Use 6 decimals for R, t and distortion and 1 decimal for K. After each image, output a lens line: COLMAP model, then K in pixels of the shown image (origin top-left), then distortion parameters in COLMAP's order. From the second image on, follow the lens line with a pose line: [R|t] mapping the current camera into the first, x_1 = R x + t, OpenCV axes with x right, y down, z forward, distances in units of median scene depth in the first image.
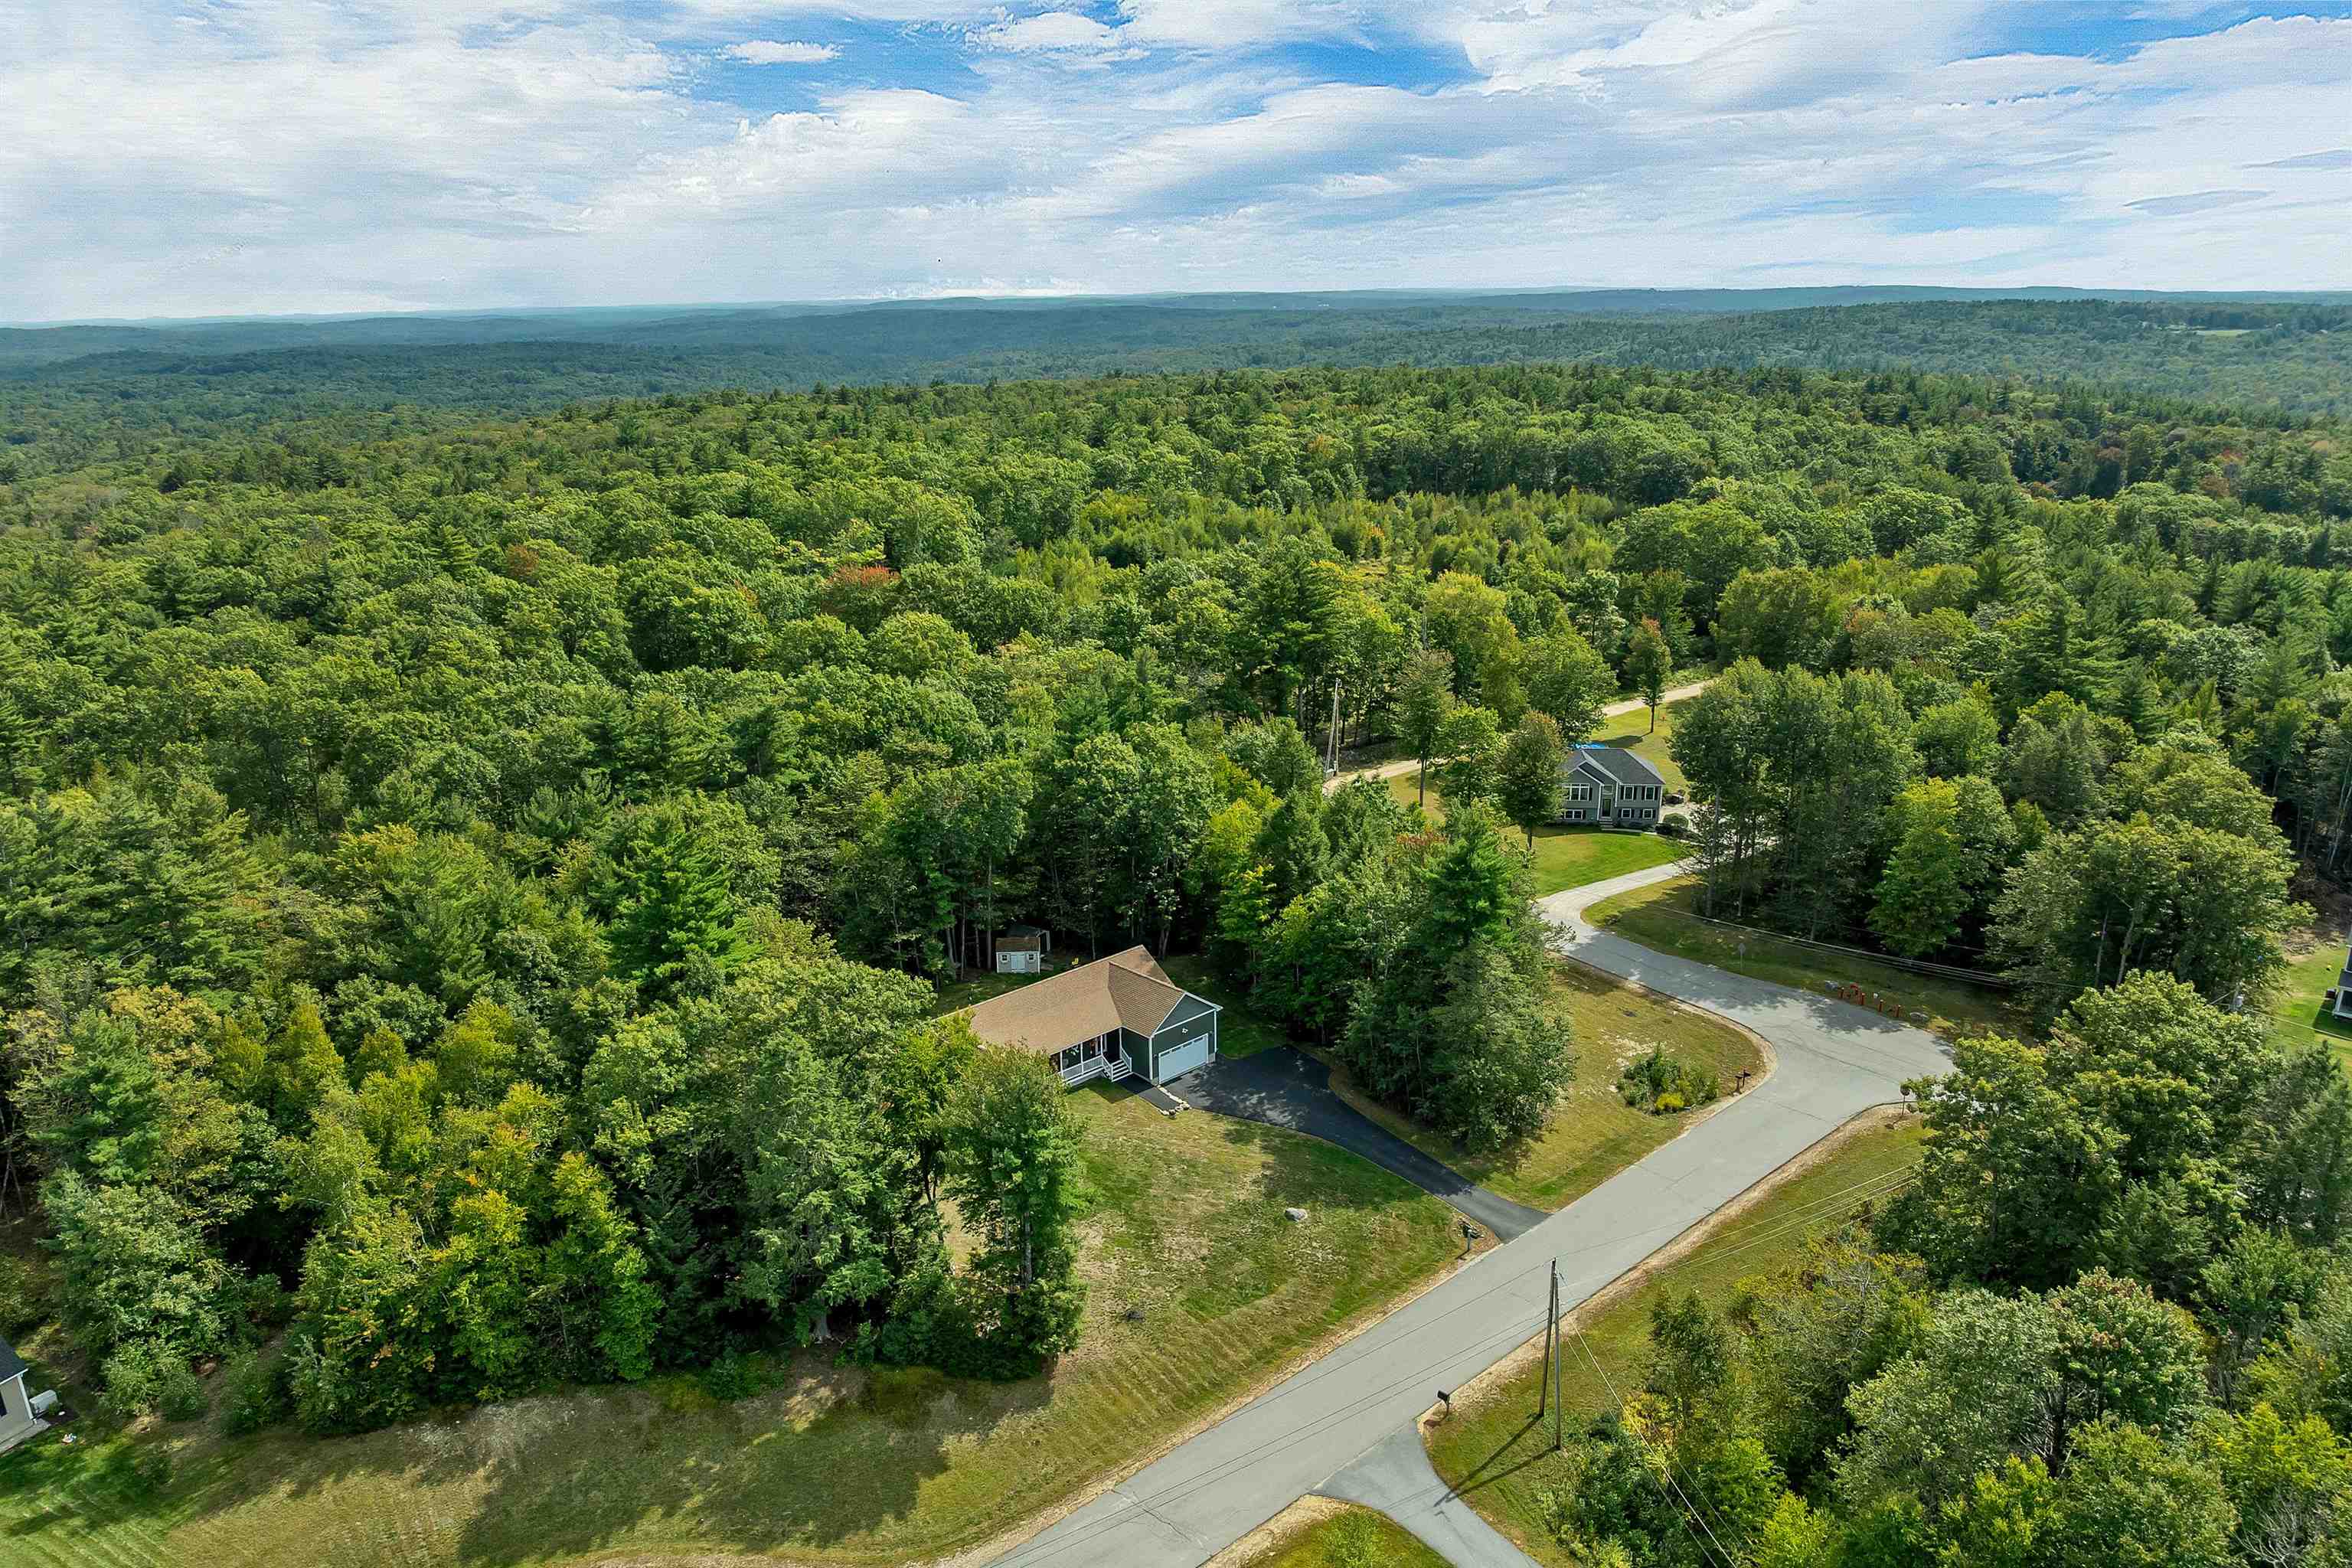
lens RADIAL K [[1695.2, 0, 1177.0], [0, 1695.2, 875.6], [0, 0, 1]] dist [-0.037130, 0.000974]
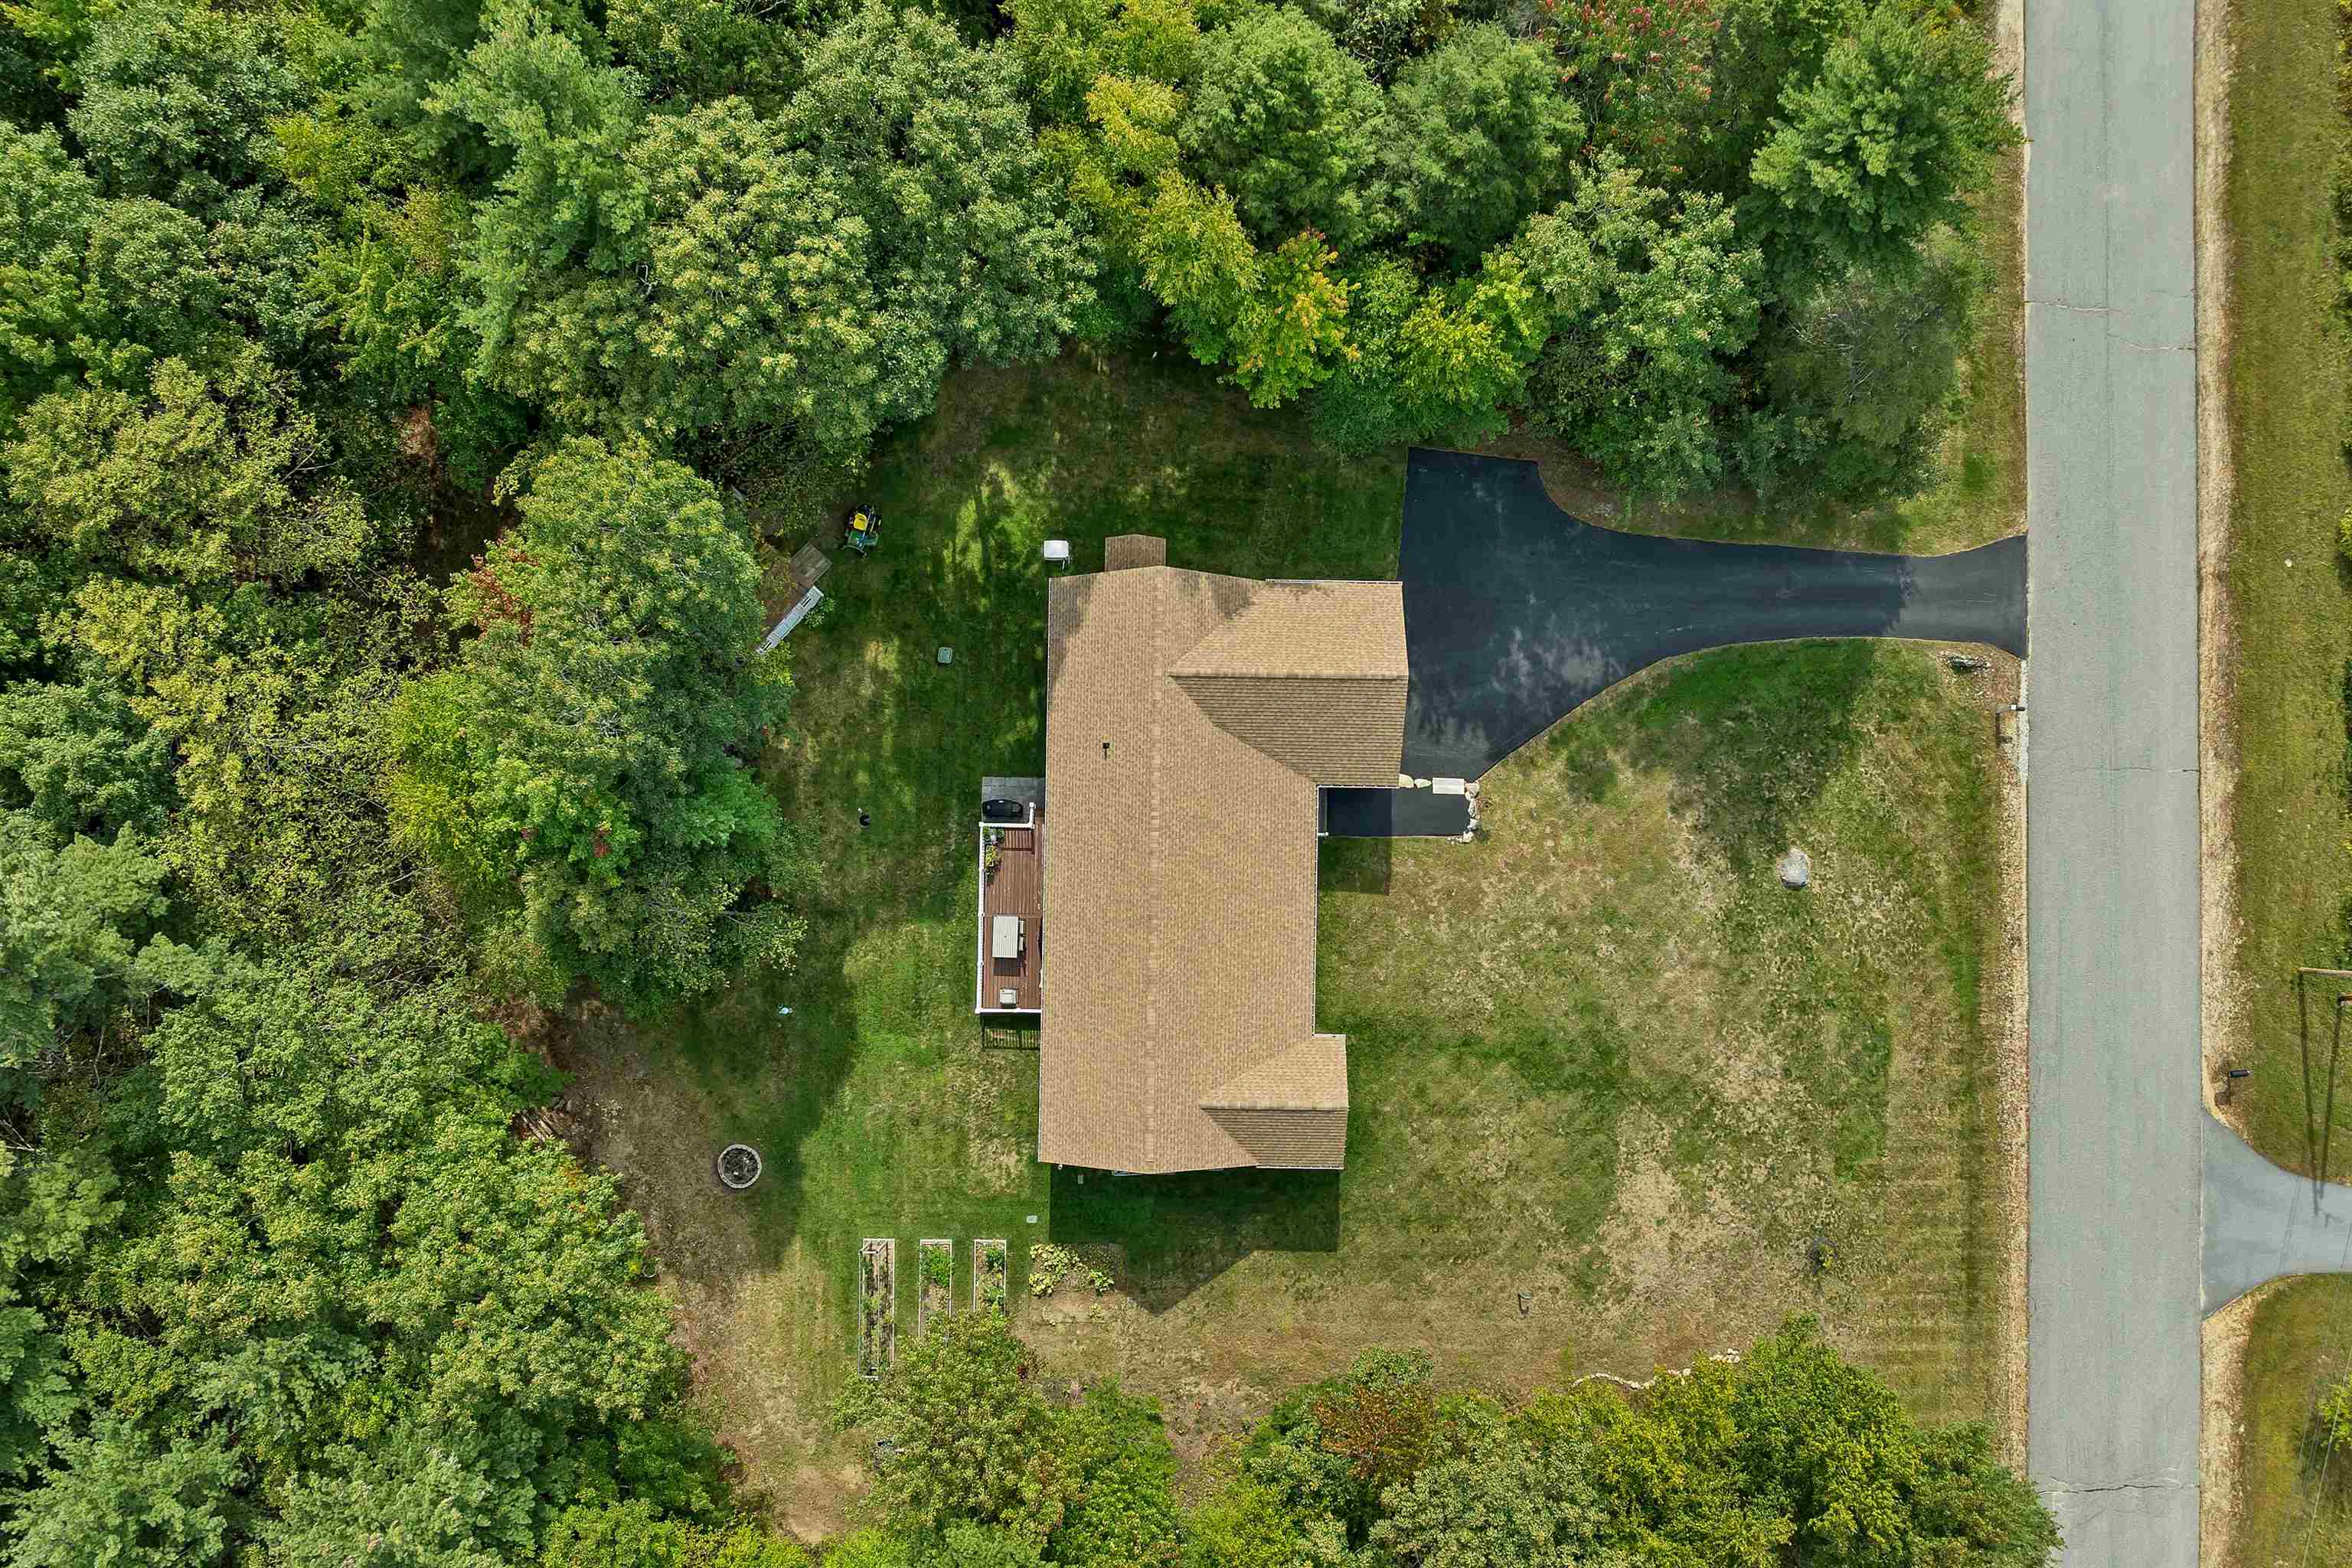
lens RADIAL K [[1695.2, 0, 1177.0], [0, 1695.2, 875.6], [0, 0, 1]] dist [-0.037130, 0.000974]
pose [[0.700088, -0.712992, 0.038972, -0.112806], [0.228796, 0.275687, 0.933621, -0.424802], [-0.676409, -0.644701, 0.356135, 0.943828]]
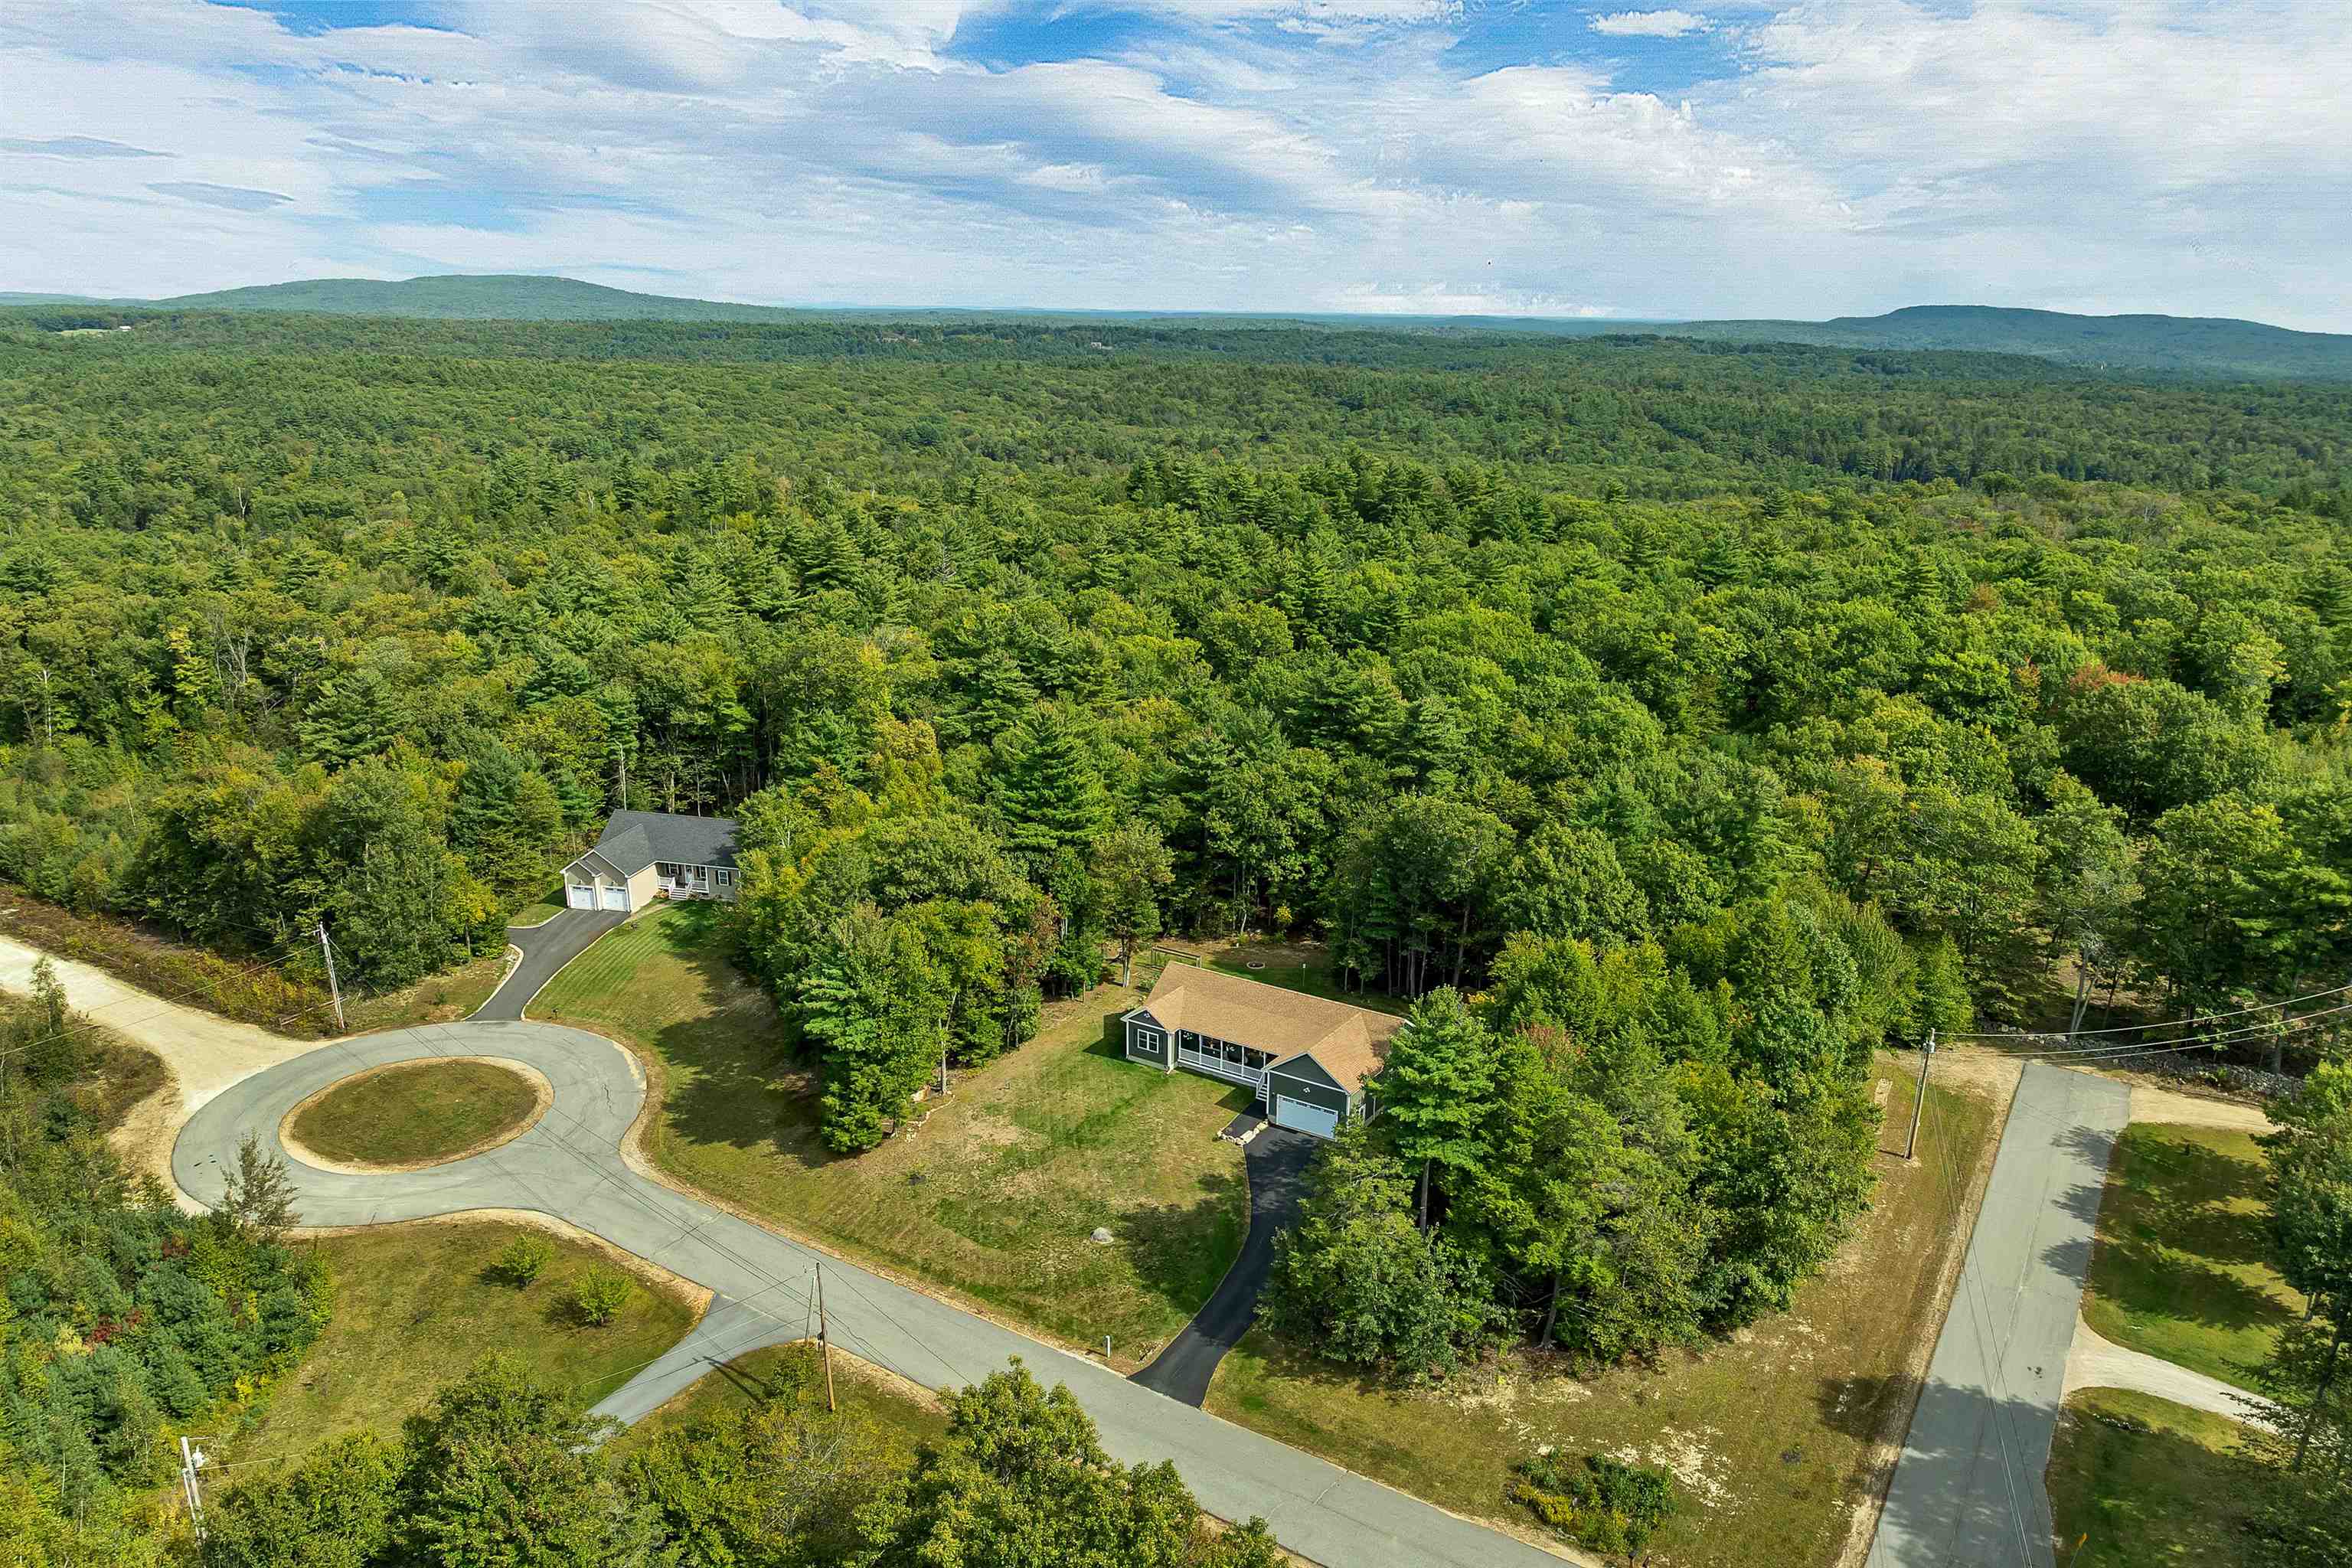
lens RADIAL K [[1685.4, 0, 1168.5], [0, 1685.4, 864.7], [0, 0, 1]] dist [-0.032464, -0.007111]
pose [[0.235104, 0.323922, -0.916406, 0.954849], [-0.333624, 0.912446, 0.236931, -0.264693], [0.912919, 0.250032, 0.322588, 0.658422]]
